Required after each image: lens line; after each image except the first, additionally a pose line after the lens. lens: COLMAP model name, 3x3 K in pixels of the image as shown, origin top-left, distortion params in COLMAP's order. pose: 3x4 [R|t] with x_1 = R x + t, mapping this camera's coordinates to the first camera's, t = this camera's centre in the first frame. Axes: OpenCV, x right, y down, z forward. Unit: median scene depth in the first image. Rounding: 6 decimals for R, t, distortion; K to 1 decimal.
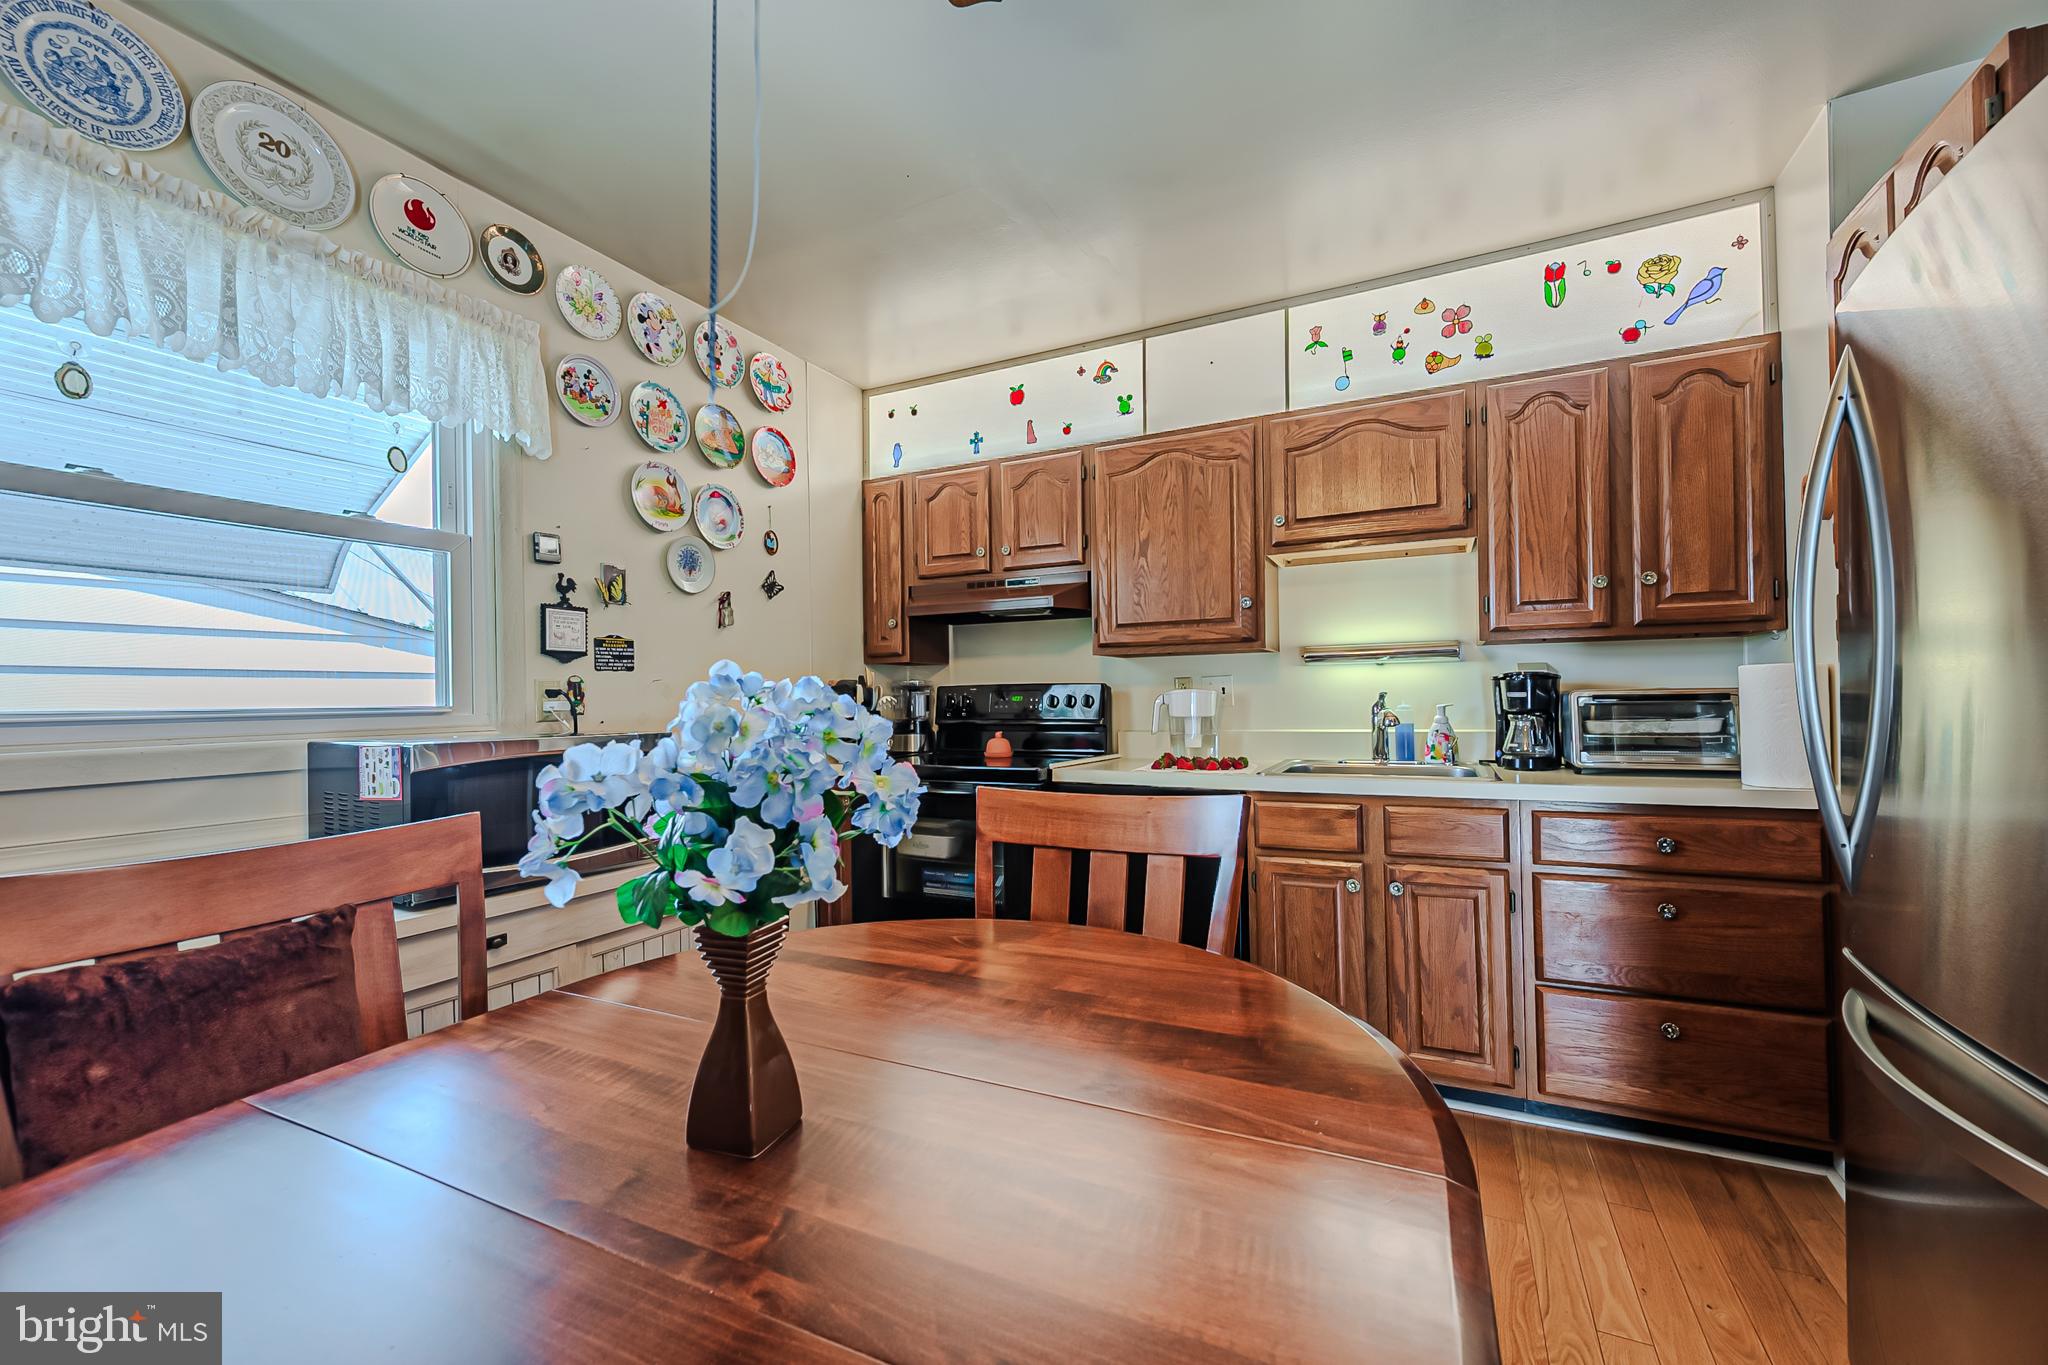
lens RADIAL K [[807.8, 0, 1035.5], [0, 807.8, 690.7], [0, 0, 1]] dist [-0.000757, -0.000138]
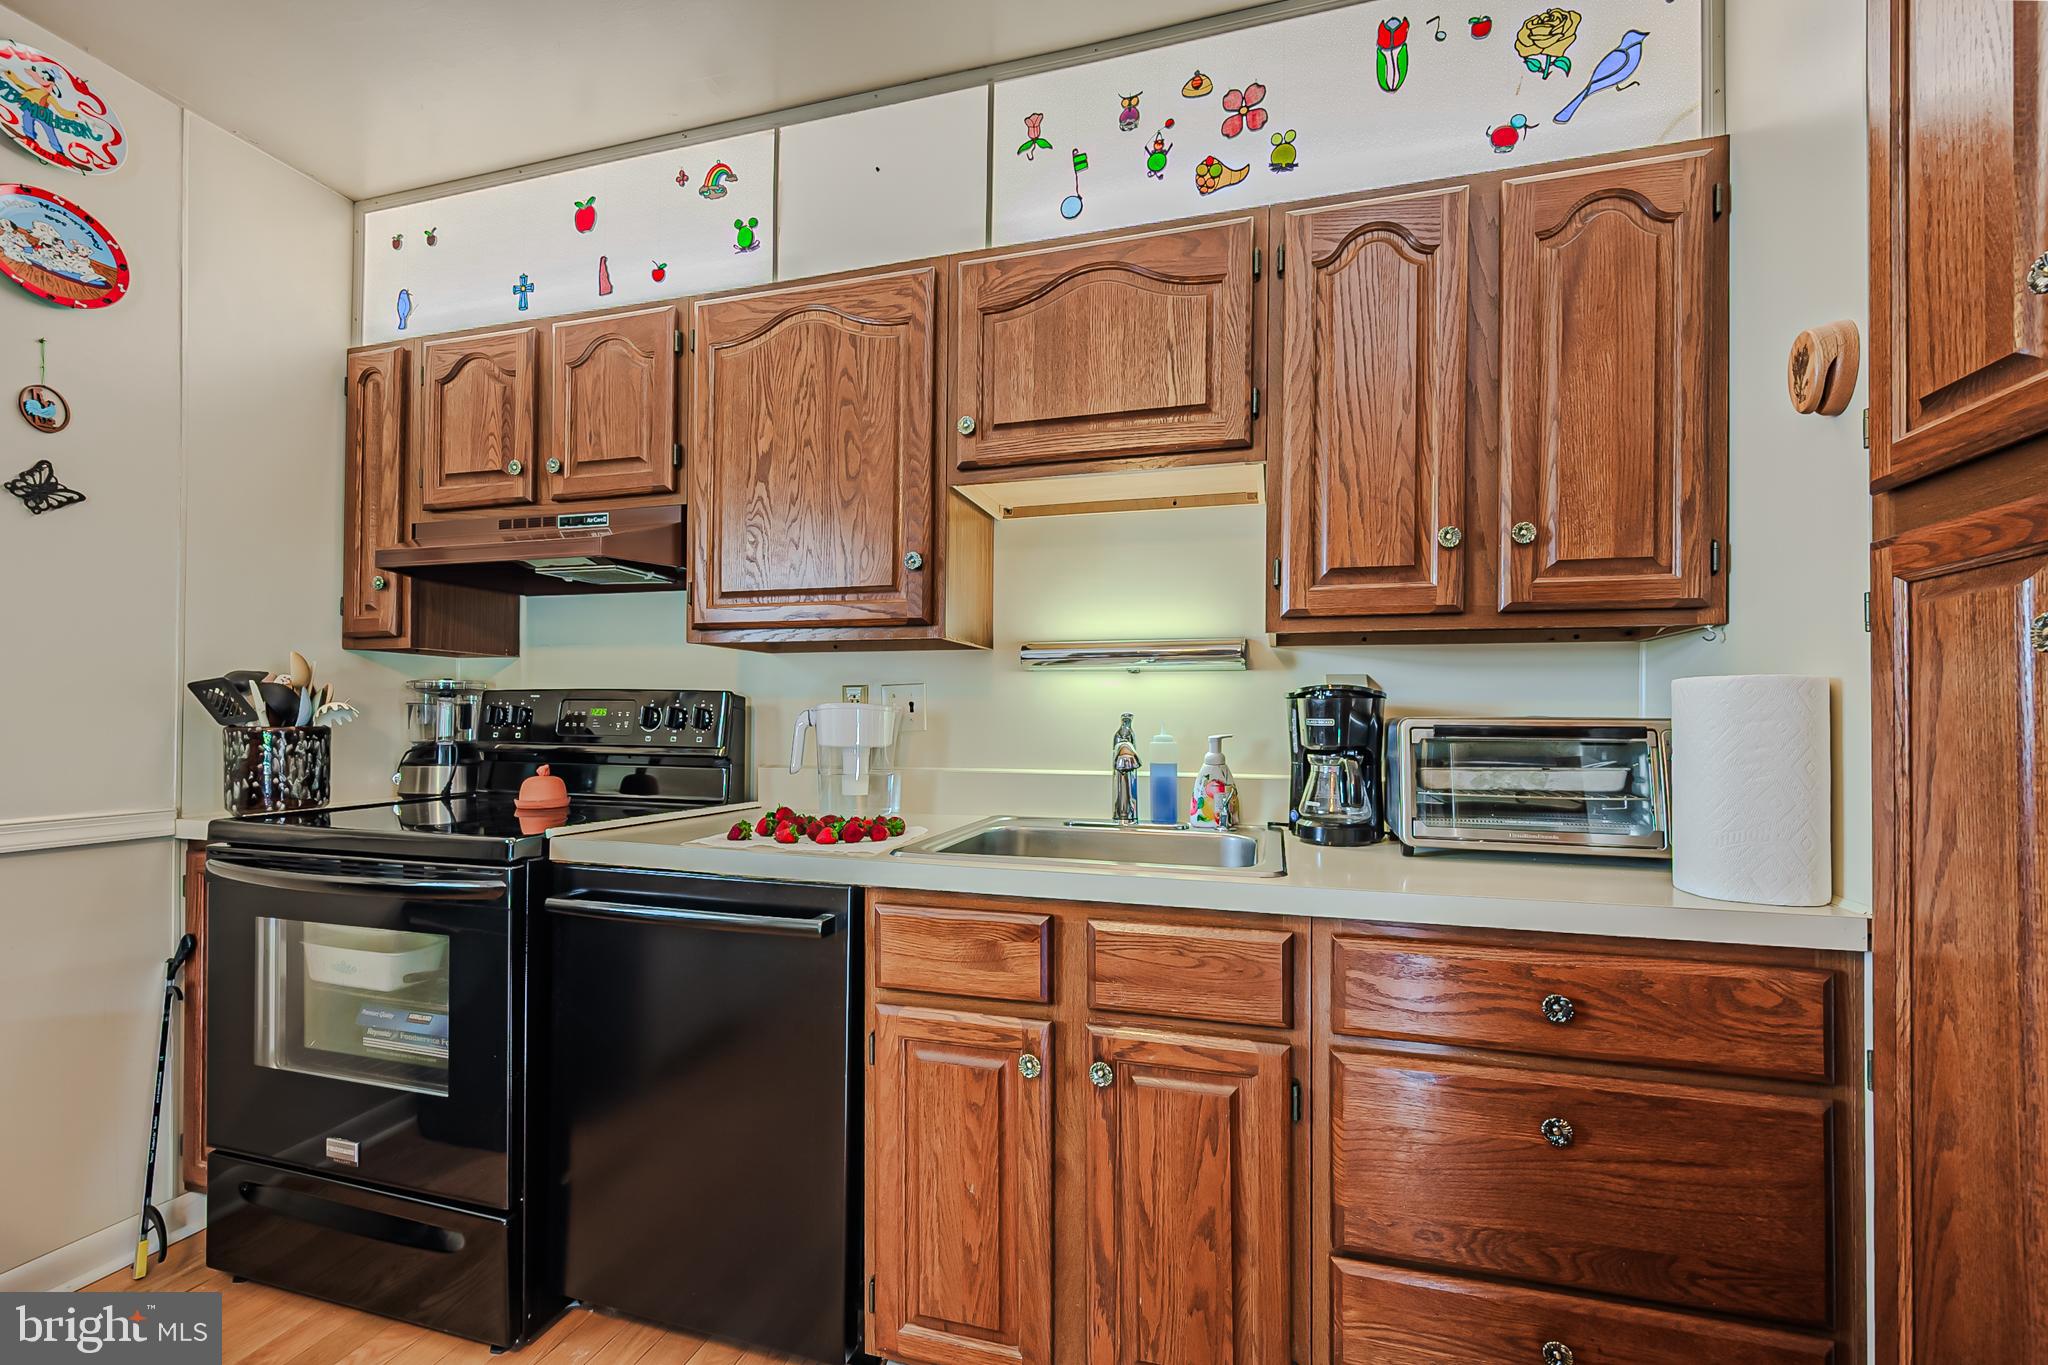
lens RADIAL K [[807.8, 0, 1040.0], [0, 807.8, 712.6], [0, 0, 1]] dist [-0.000757, -0.000138]
pose [[0.984920, 0.023337, 0.171432, 0.271802], [-0.023646, 0.999720, -0.000240, 0.002757], [-0.171389, -0.003818, 0.985196, 0.417722]]
